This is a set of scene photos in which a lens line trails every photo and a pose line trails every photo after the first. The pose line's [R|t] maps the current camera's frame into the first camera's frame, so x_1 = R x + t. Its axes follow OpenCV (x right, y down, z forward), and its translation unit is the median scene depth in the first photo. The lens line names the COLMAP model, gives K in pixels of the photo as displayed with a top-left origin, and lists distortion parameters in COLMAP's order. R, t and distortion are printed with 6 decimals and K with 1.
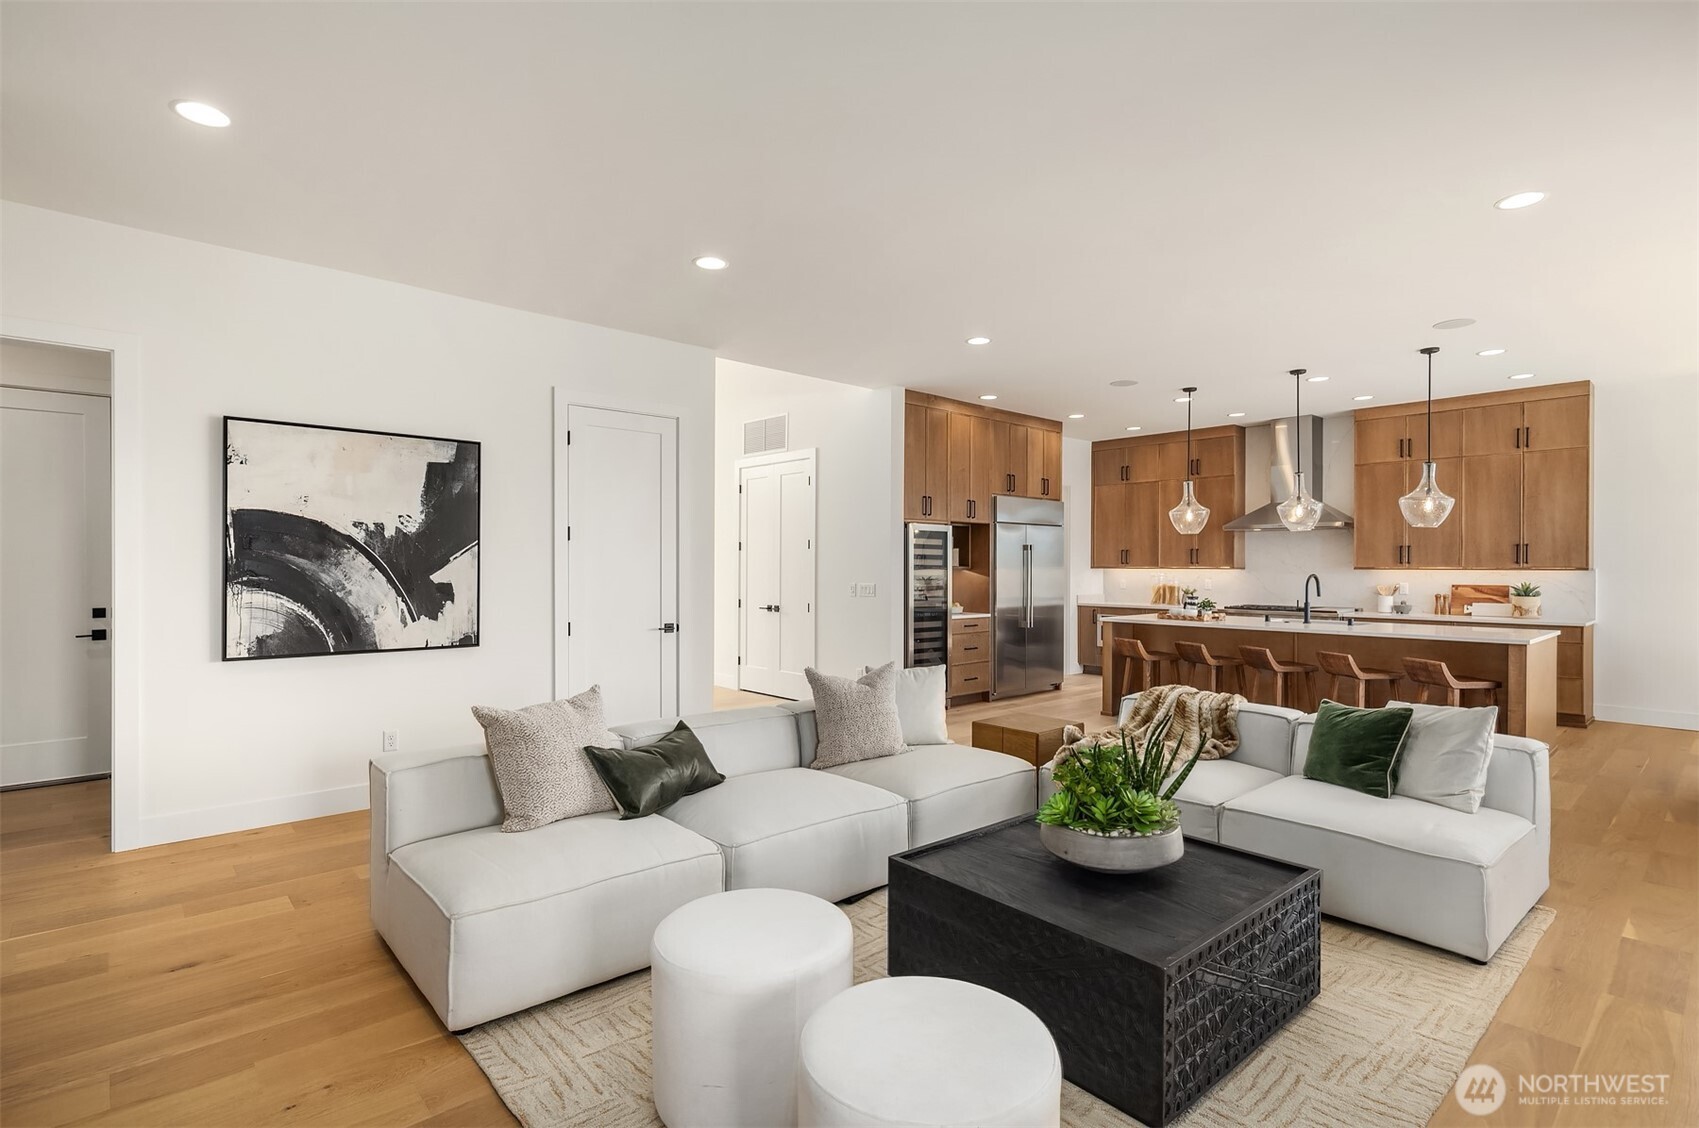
lens RADIAL K [[819.7, 0, 857.6], [0, 819.7, 565.0], [0, 0, 1]] dist [0.001255, -0.000495]
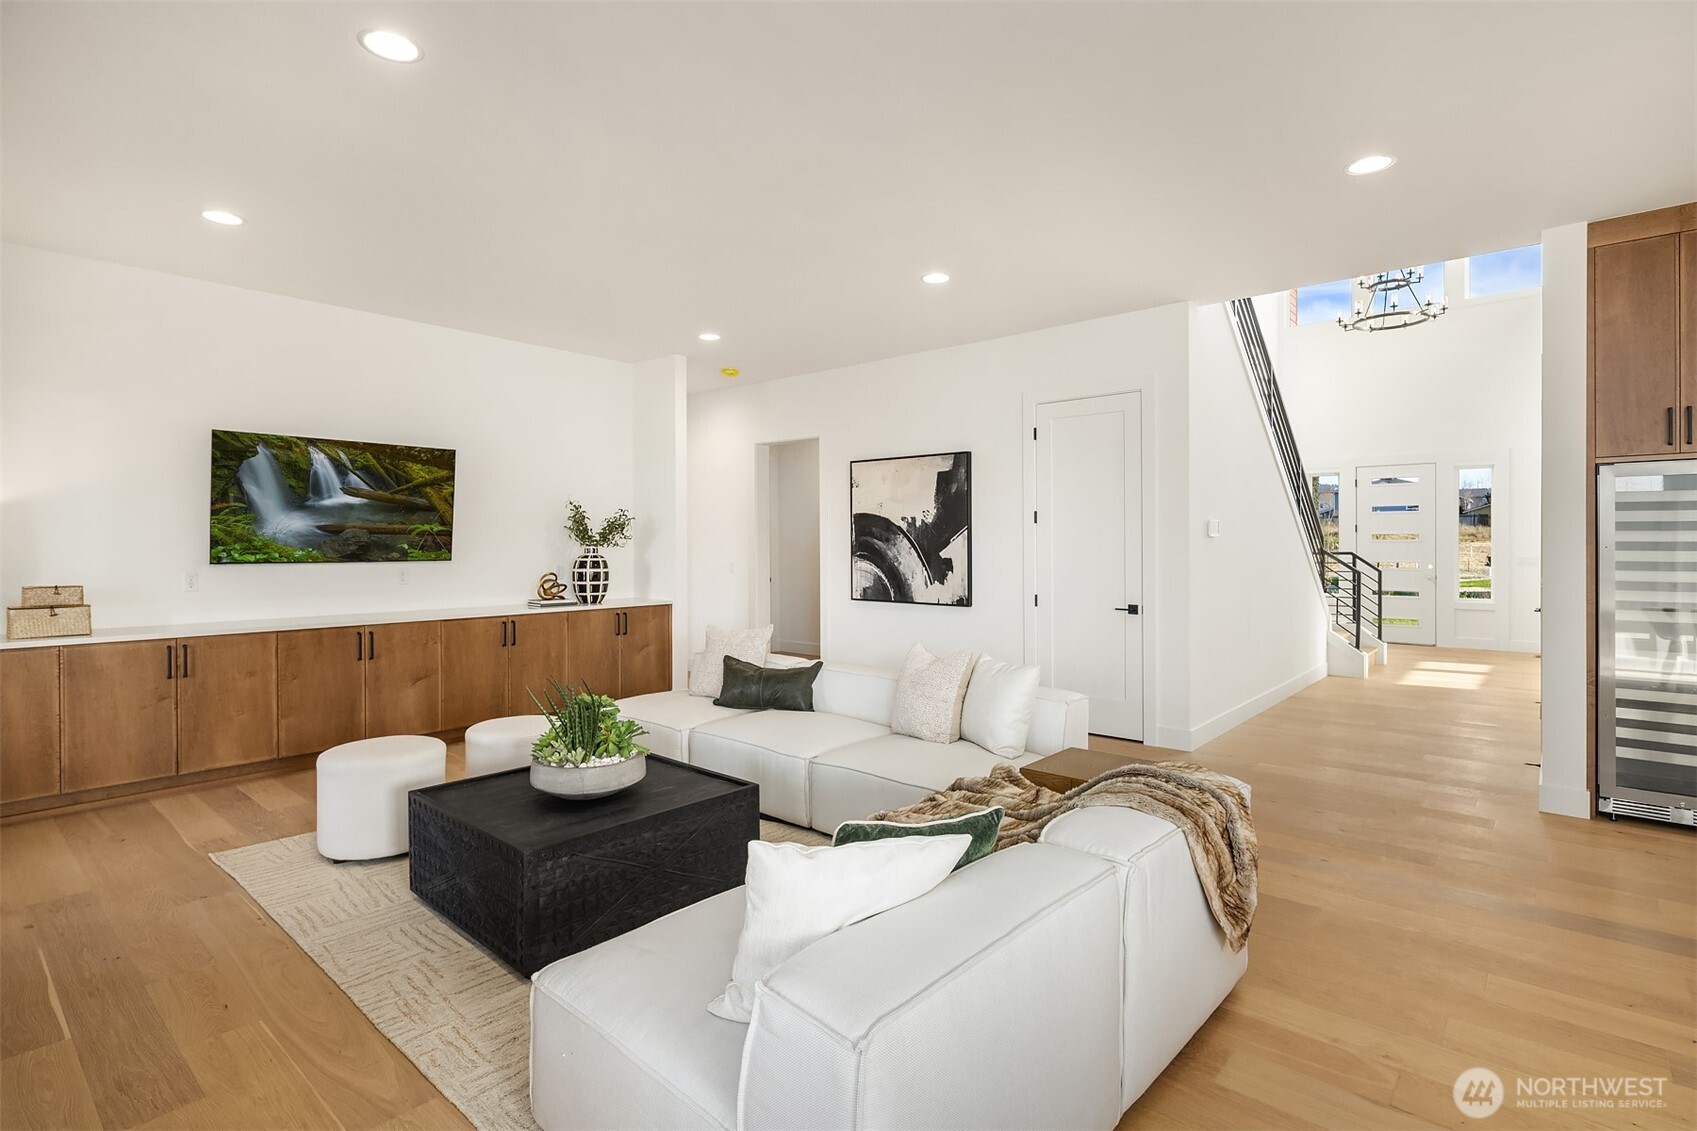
lens RADIAL K [[796.1, 0, 848.5], [0, 796.1, 565.5], [0, 0, 1]] dist [-0.000281, -0.000226]
pose [[0.126465, 0.020720, -0.991755, 0.795028], [0.001539, 0.999777, 0.021084, 0.005729], [0.991970, -0.004193, 0.126405, 0.661622]]
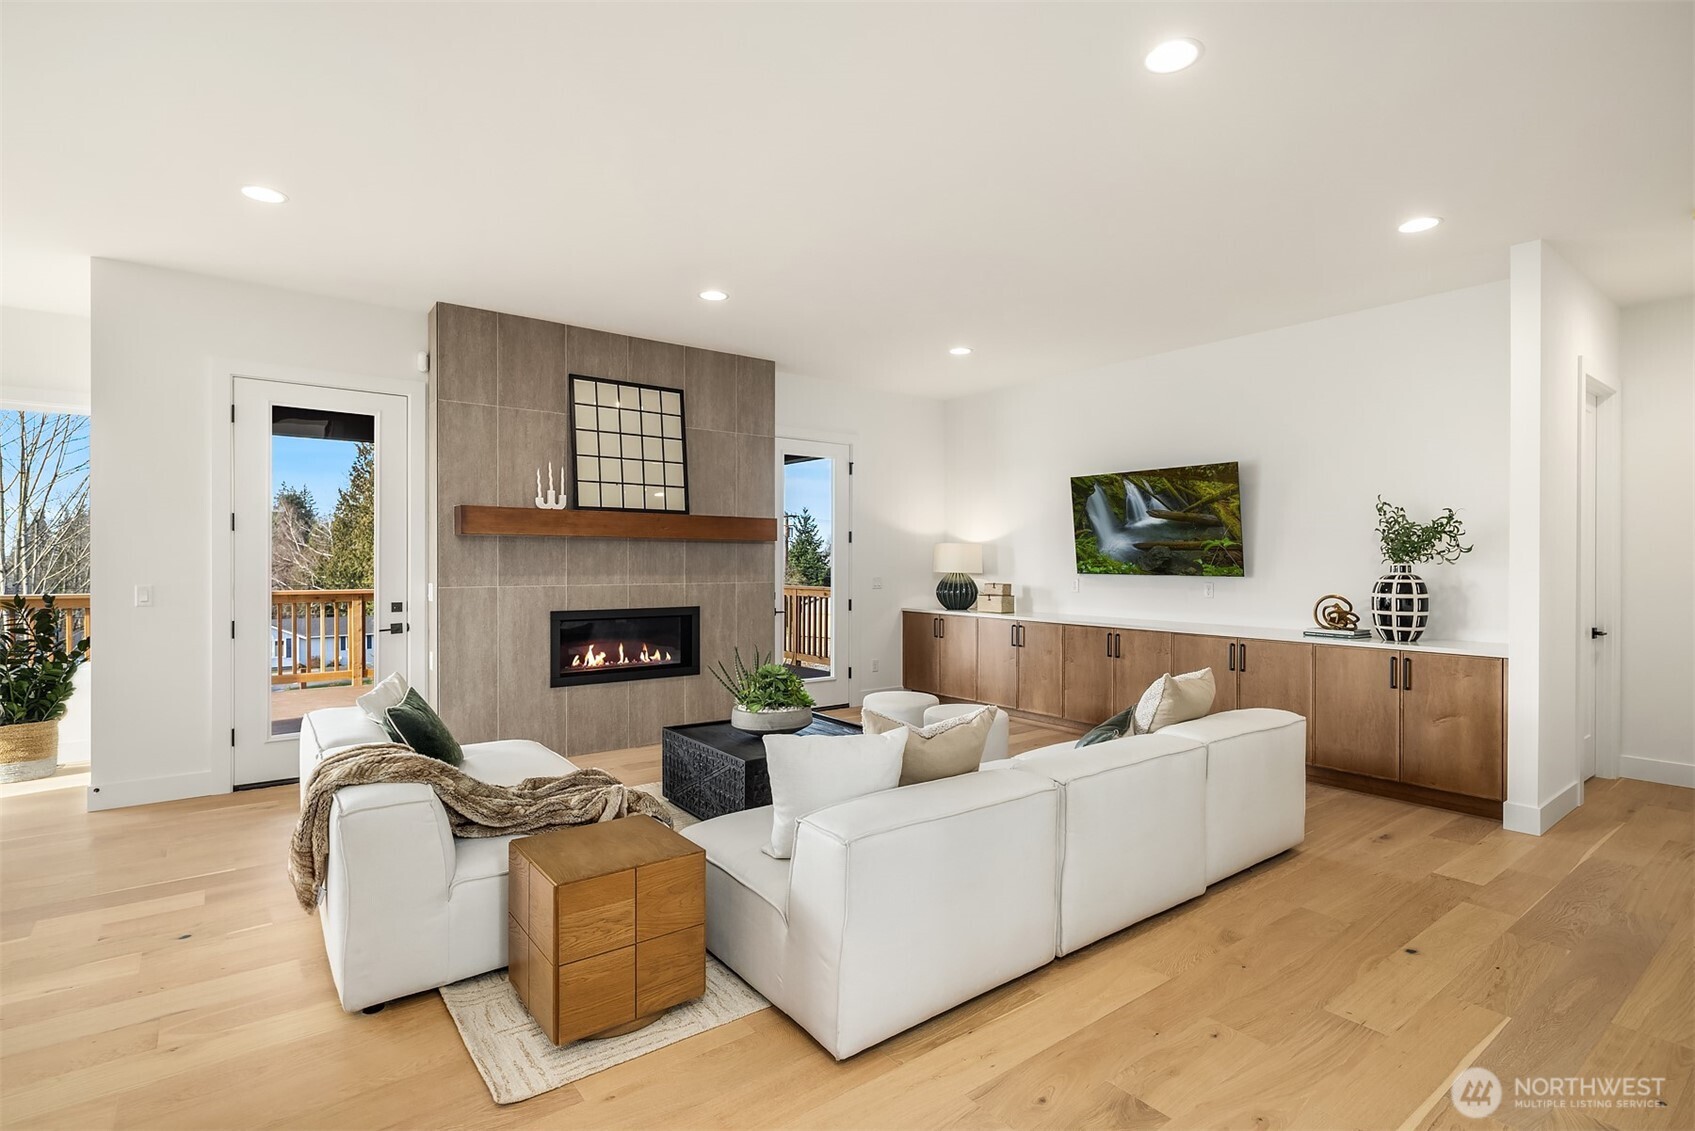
lens RADIAL K [[817.7, 0, 855.6], [0, 817.7, 566.5], [0, 0, 1]] dist [0.001255, -0.000495]
pose [[-0.995619, -0.006448, 0.093278, -0.026427], [-0.005733, 0.999952, 0.007932, 0.002121], [-0.093325, 0.007362, -0.995608, 1.450200]]
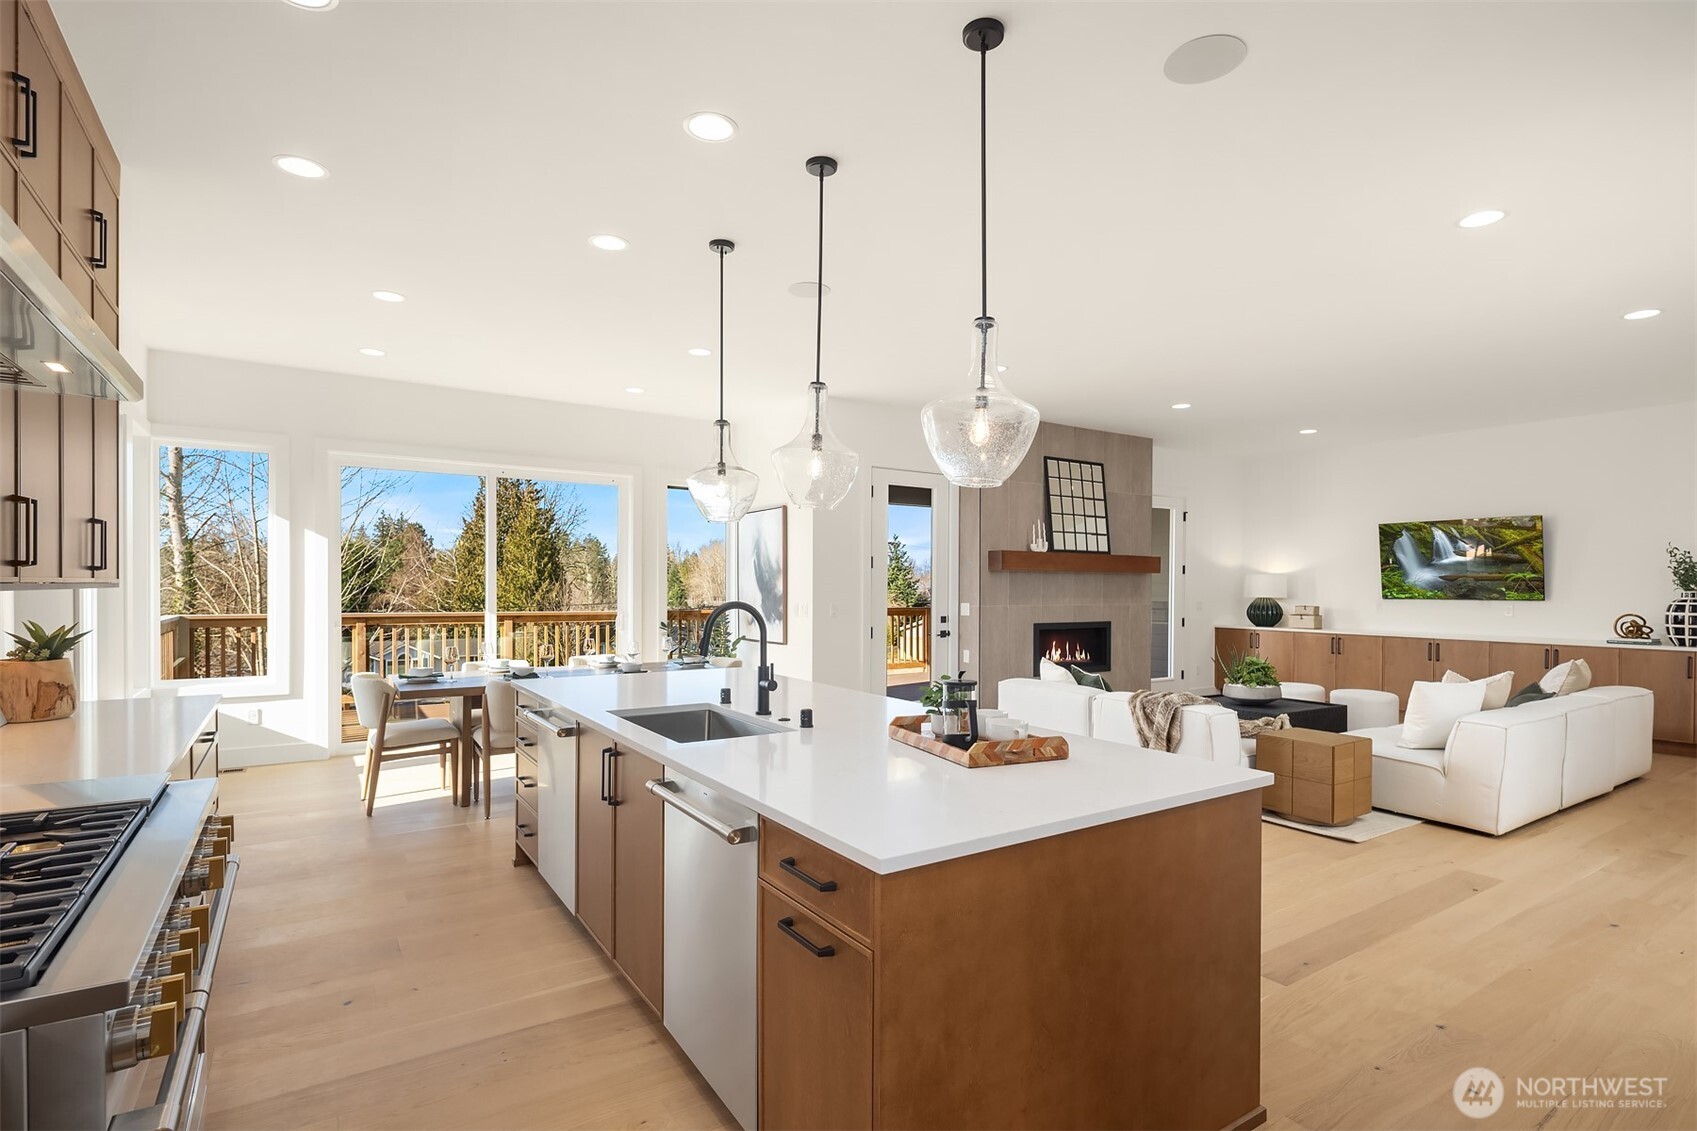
lens RADIAL K [[827.9, 0, 848.8], [0, 827.9, 598.7], [0, 0, 1]] dist [-0.000336, -0.000992]
pose [[-0.985411, -0.010596, 0.169864, 0.588345], [-0.008011, 0.999842, 0.015893, 0.003981], [-0.170005, 0.014300, -0.985339, 2.040753]]
